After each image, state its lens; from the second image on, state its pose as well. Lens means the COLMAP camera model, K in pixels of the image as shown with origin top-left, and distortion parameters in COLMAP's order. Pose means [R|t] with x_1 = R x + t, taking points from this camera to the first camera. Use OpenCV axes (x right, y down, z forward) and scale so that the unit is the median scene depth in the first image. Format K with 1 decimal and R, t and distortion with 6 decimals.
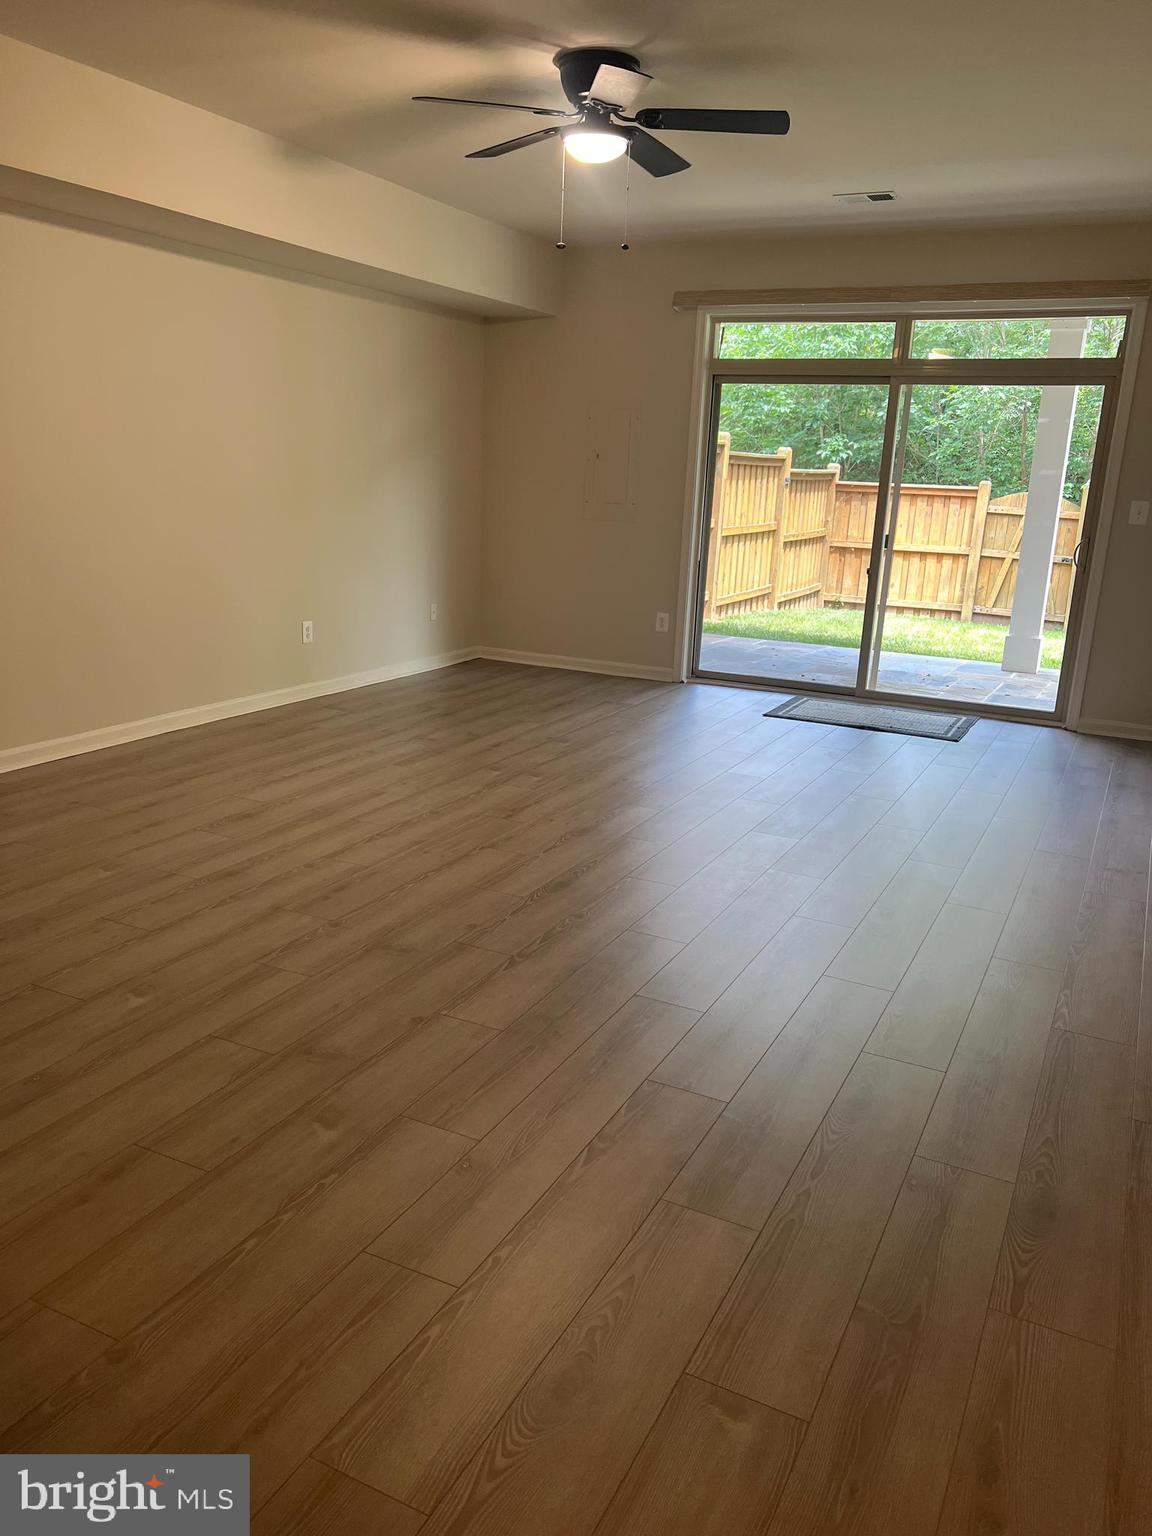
lens RADIAL K [[1148.4, 0, 576.4], [0, 1148.4, 767.6], [0, 0, 1]] dist [0.074292, -0.100349]
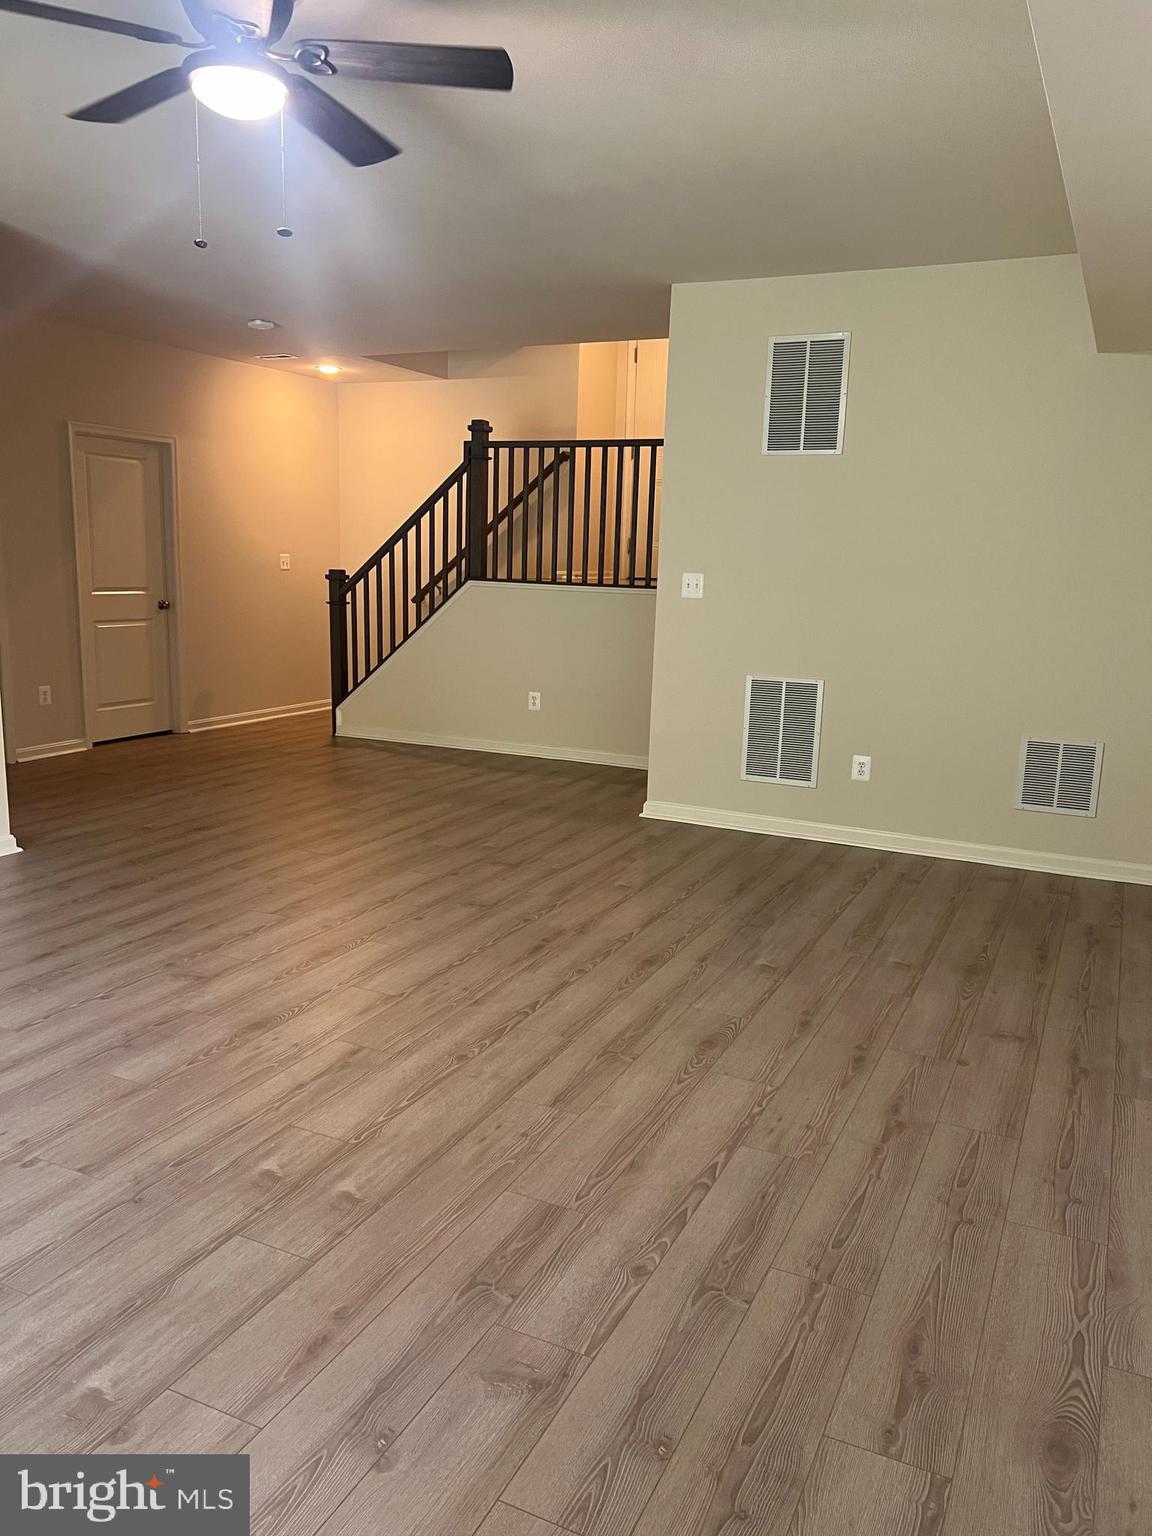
lens RADIAL K [[1148.4, 0, 576.0], [0, 1148.4, 770.2], [0, 0, 1]] dist [0.074292, -0.100349]
pose [[-0.997325, -0.065174, -0.033083, -0.174528], [-0.073060, 0.901947, 0.425622, -0.462465], [0.002099, 0.426901, -0.904296, 1.723521]]
